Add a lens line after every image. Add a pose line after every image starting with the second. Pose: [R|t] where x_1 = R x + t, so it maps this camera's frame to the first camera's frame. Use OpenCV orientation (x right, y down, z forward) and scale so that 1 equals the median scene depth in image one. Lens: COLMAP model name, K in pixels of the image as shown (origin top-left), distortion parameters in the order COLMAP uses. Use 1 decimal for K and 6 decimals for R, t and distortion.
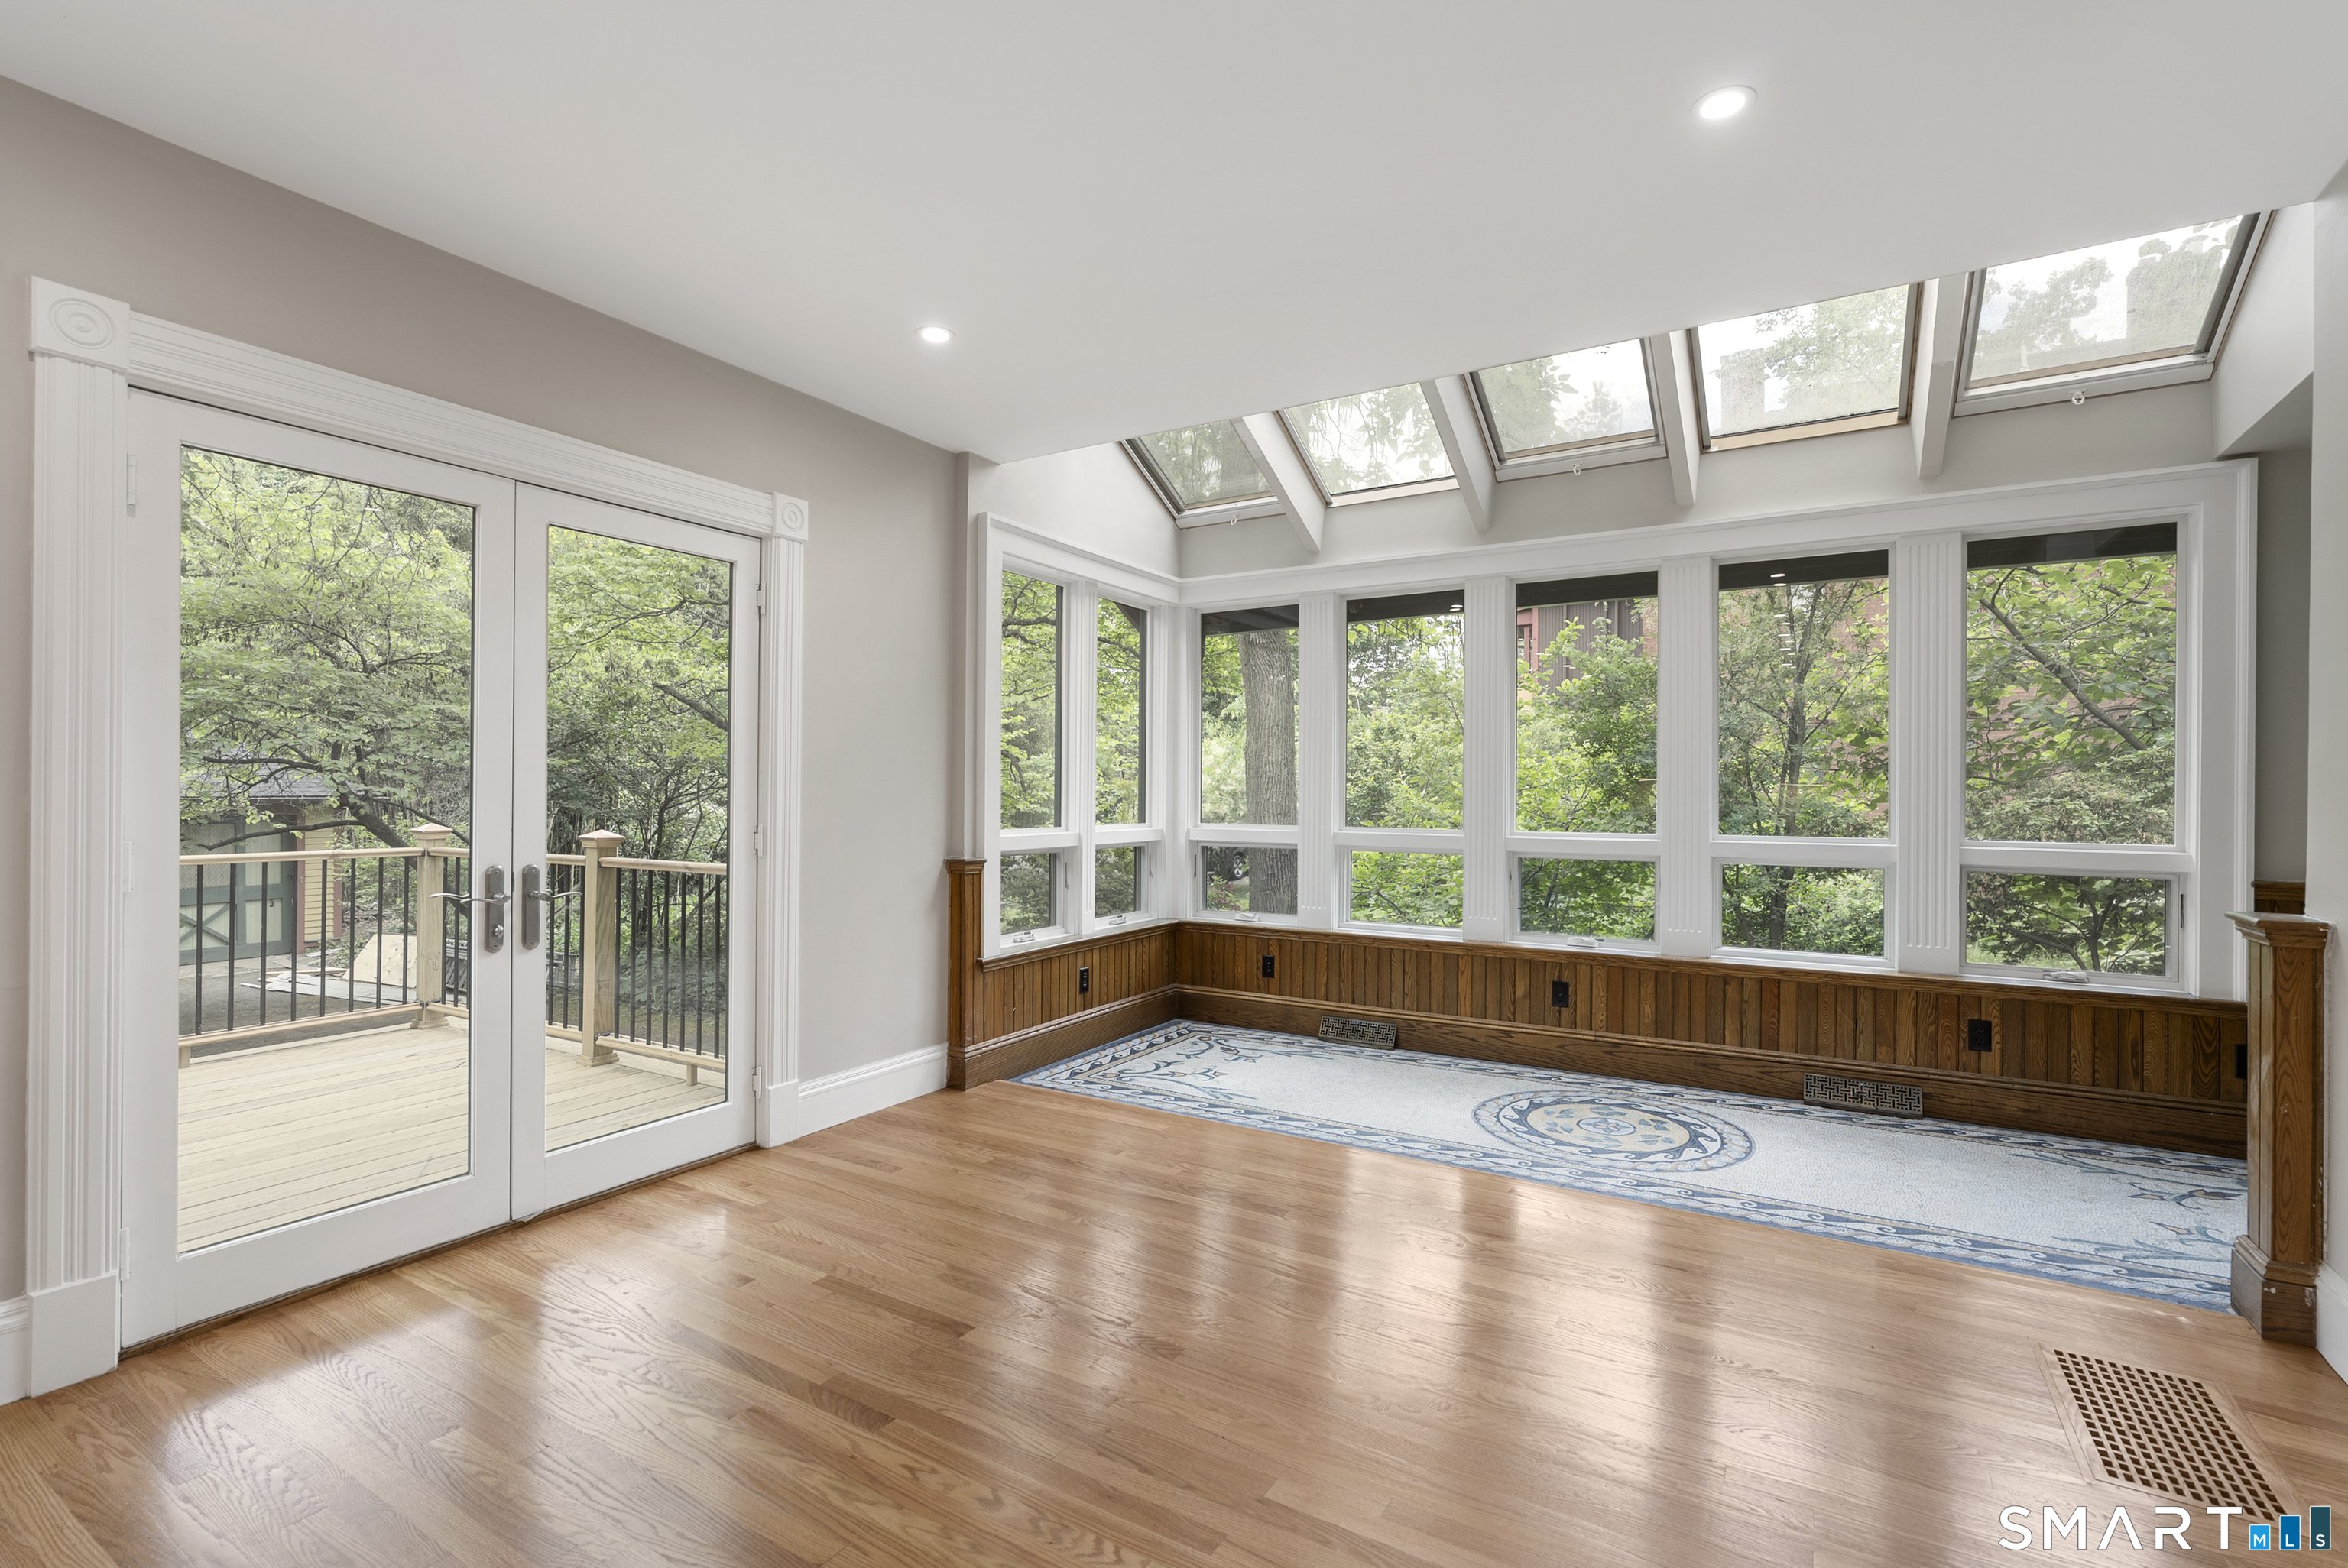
lens RADIAL K [[1072.7, 0, 1174.0], [0, 1072.7, 784.0], [0, 0, 1]] dist [-0.001807, 0.000562]
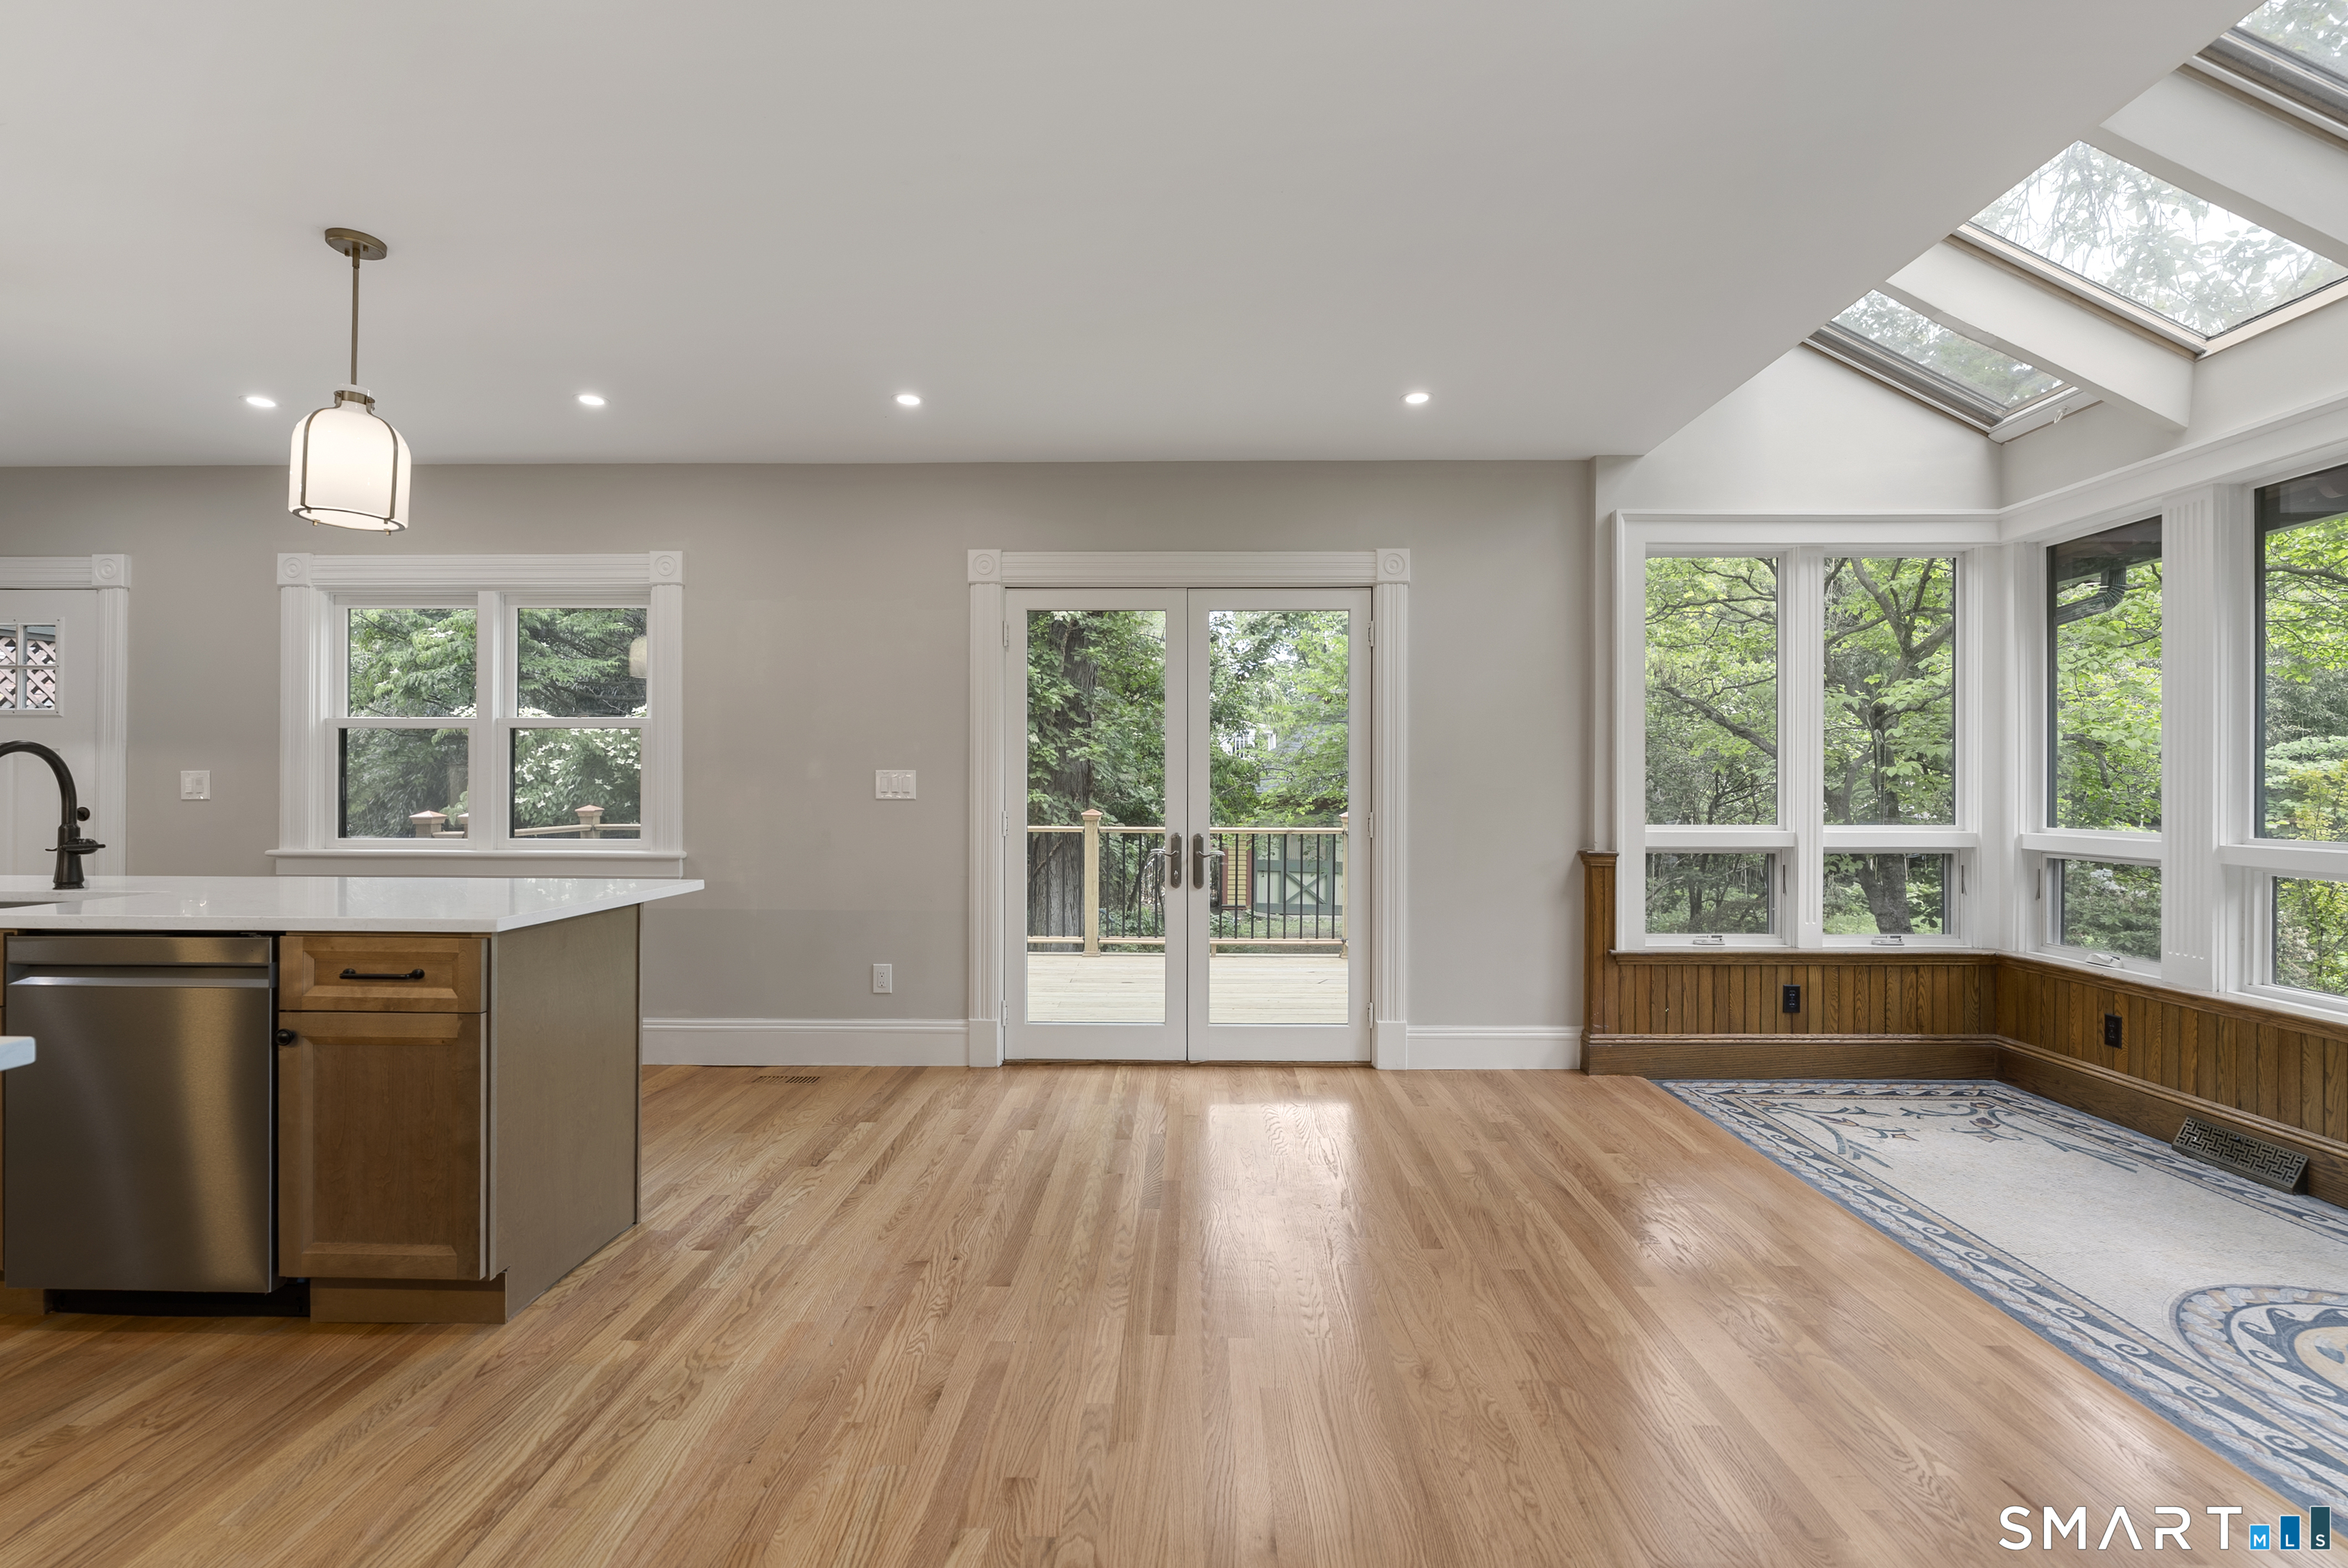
lens RADIAL K [[1065.9, 0, 1174.0], [0, 1065.9, 784.0], [0, 0, 1]] dist [-0.000068, 0.000619]
pose [[0.496429, -0.007513, -0.868045, 0.496969], [0.007287, 0.999963, -0.004487, 0.006649], [0.868046, -0.004098, 0.496466, 0.141360]]
